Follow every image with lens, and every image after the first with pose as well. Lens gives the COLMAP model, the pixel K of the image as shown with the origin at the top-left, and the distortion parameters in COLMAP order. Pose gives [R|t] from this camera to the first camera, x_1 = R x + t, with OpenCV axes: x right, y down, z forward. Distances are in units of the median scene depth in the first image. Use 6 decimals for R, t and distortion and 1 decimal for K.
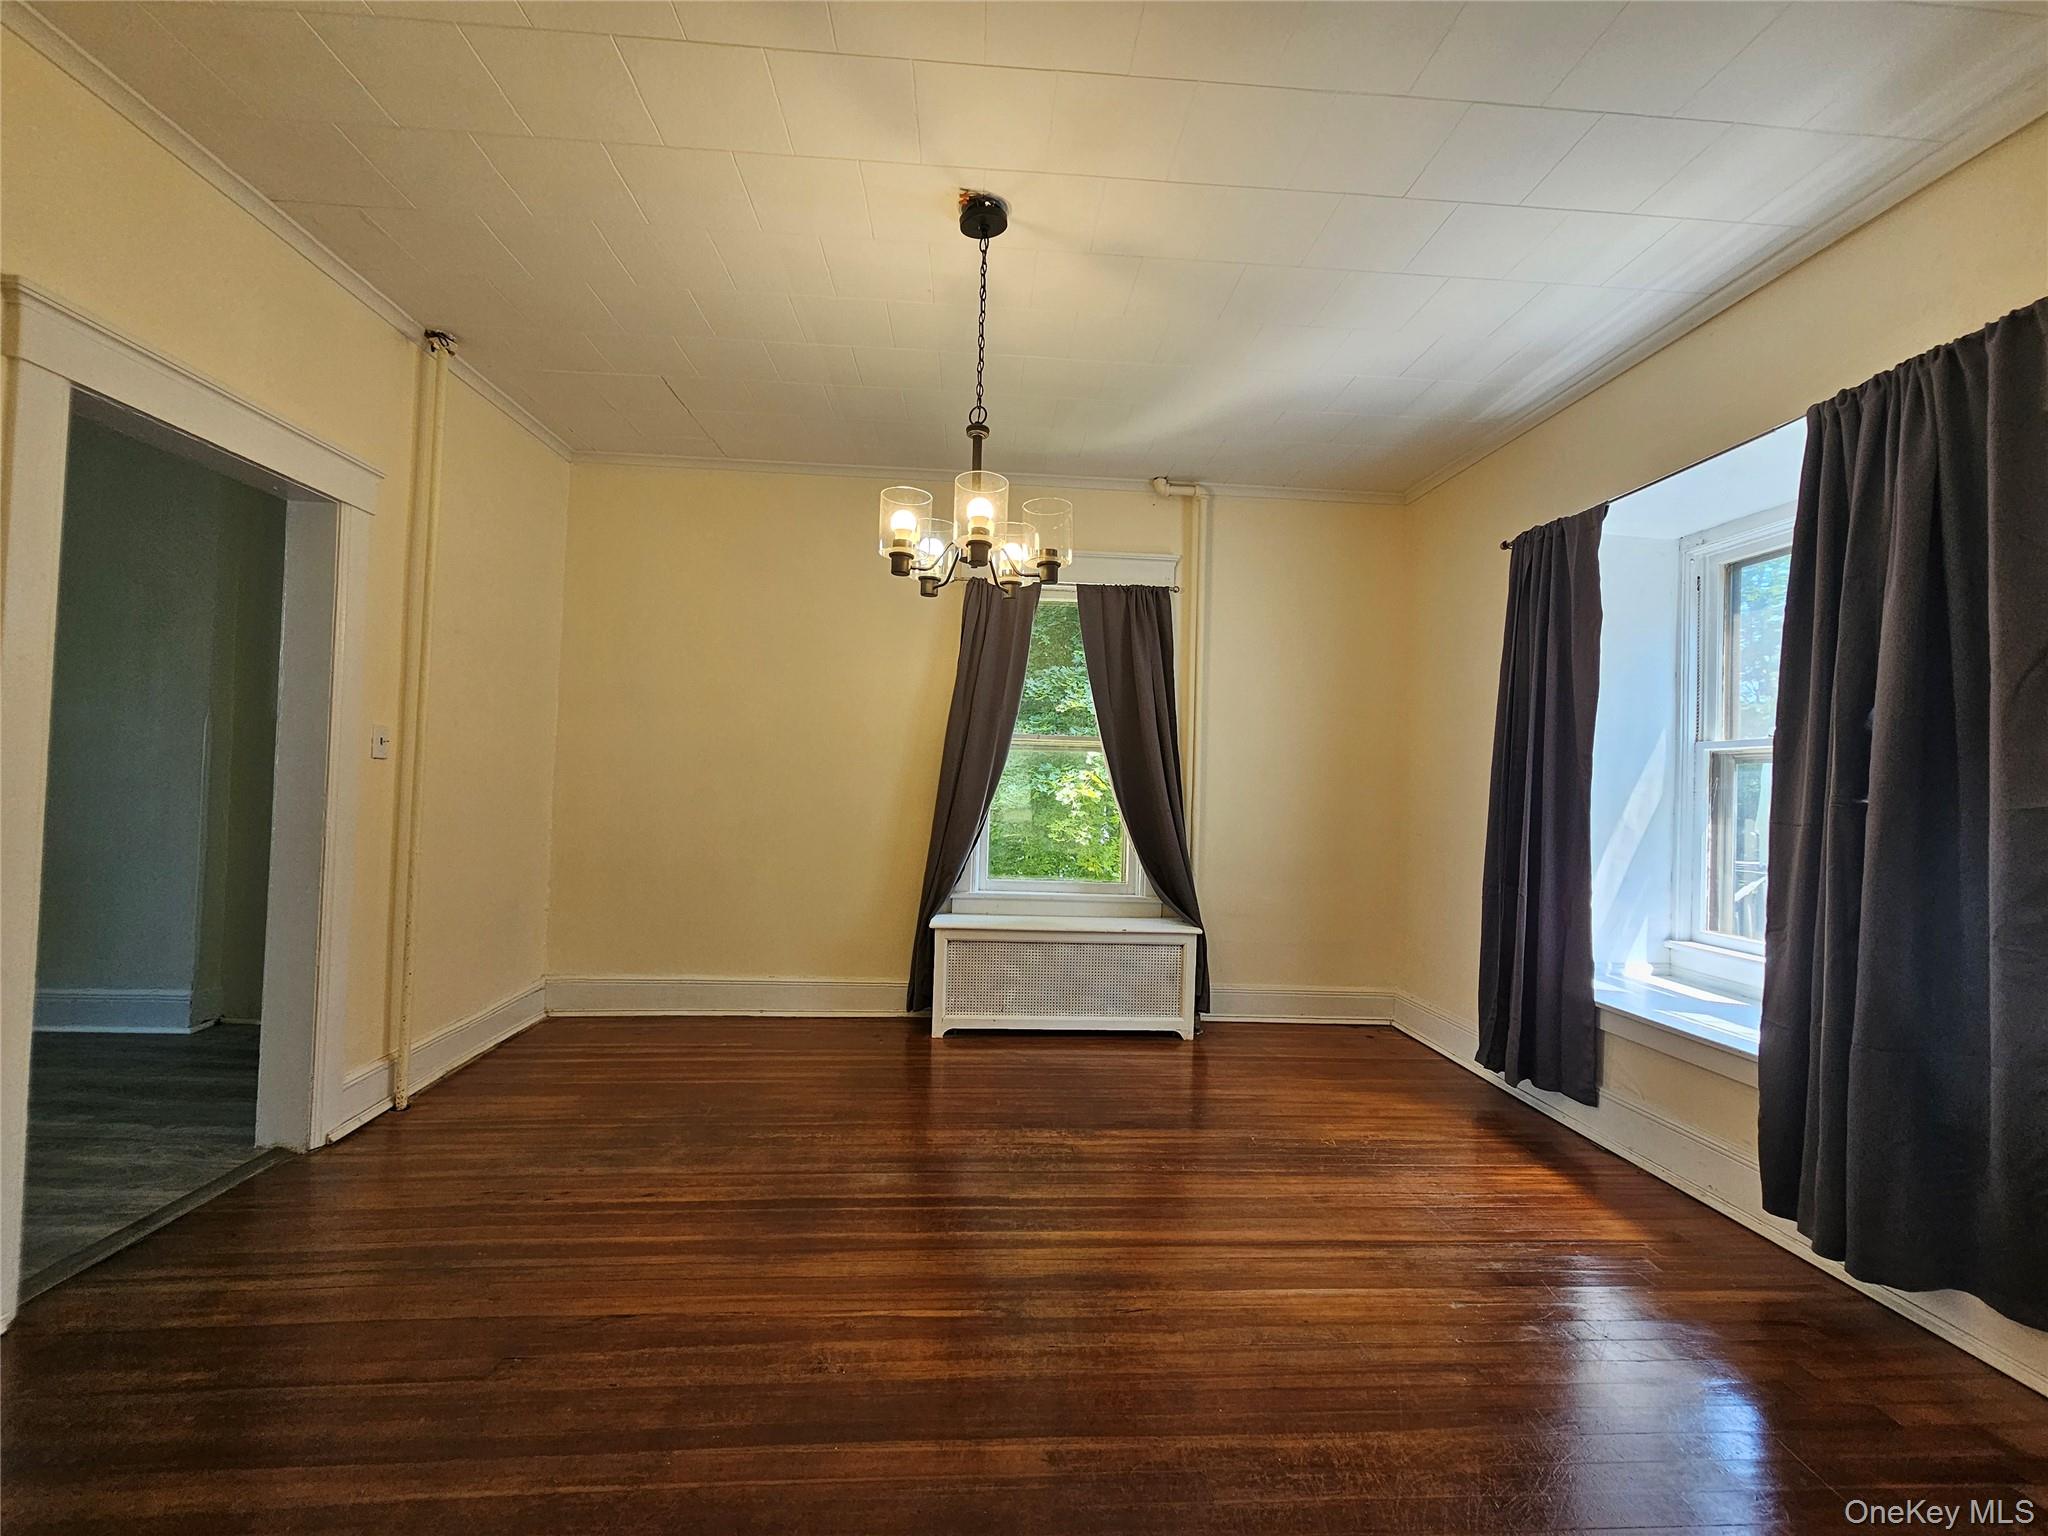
lens RADIAL K [[839.7, 0, 1024.3], [0, 839.7, 770.3], [0, 0, 1]] dist [-0.001346, 0.000877]
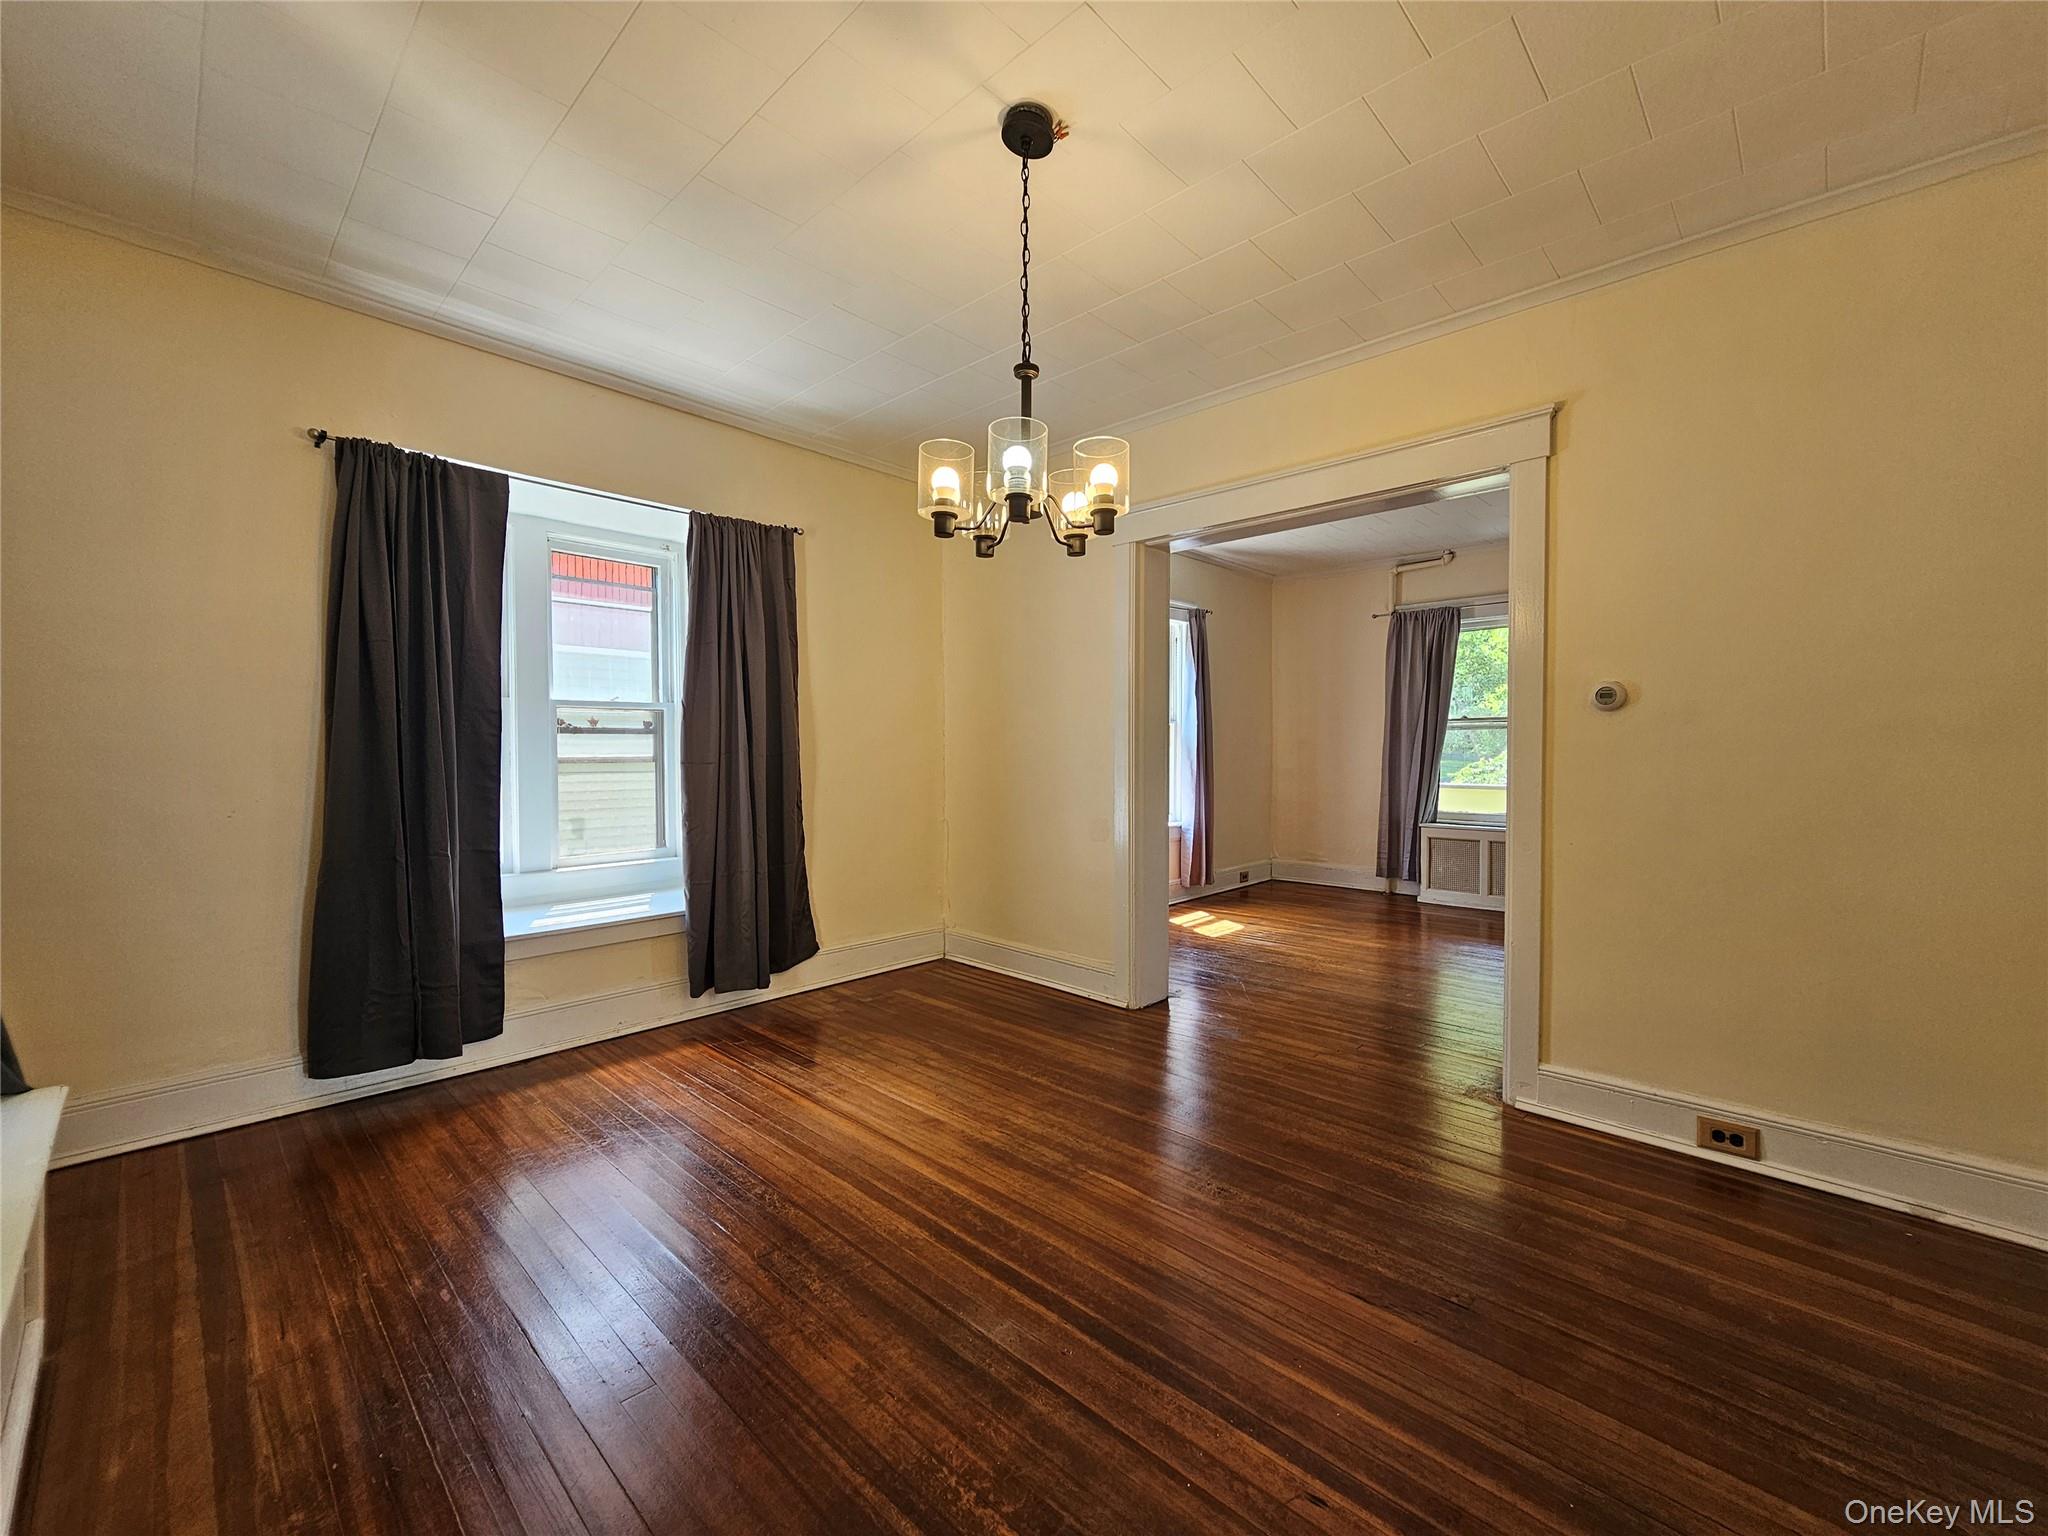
lens RADIAL K [[840.9, 0, 1036.1], [0, 840.9, 777.7], [0, 0, 1]] dist [-0.001330, 0.000061]
pose [[-0.682794, -0.055113, 0.728529, -0.684002], [-0.034700, 0.998472, 0.043012, -0.003402], [-0.729786, 0.004088, -0.683663, 1.478502]]
